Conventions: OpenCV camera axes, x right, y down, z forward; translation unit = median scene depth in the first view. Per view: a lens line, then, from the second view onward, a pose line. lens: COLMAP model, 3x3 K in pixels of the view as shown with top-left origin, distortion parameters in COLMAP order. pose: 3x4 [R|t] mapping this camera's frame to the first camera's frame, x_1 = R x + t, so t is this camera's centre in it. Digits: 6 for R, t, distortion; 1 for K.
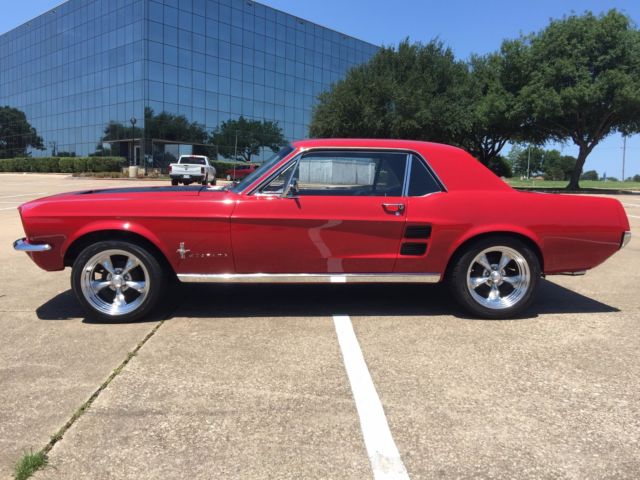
lens RADIAL K [[529.7, 0, 319.0], [0, 529.7, 239.8], [0, 0, 1]] dist [0.068395, -0.106760]
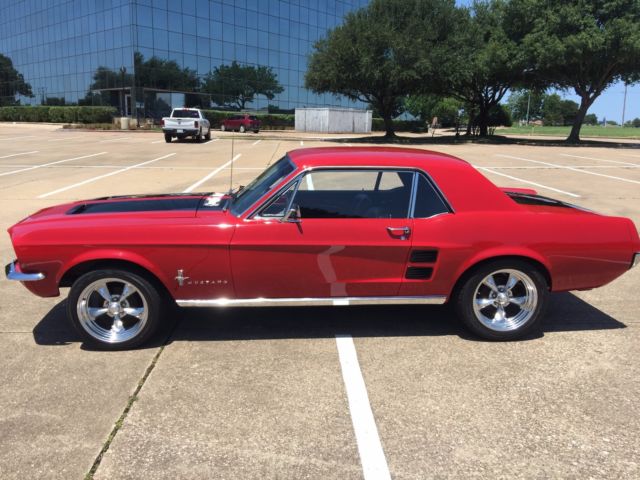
lens RADIAL K [[529.7, 0, 318.6], [0, 529.7, 238.3], [0, 0, 1]] dist [0.068395, -0.106760]
pose [[0.999967, -0.005125, 0.006355, -0.010951], [0.004482, 0.995233, 0.097420, -0.137720], [-0.006824, -0.097389, 0.995223, 0.039259]]
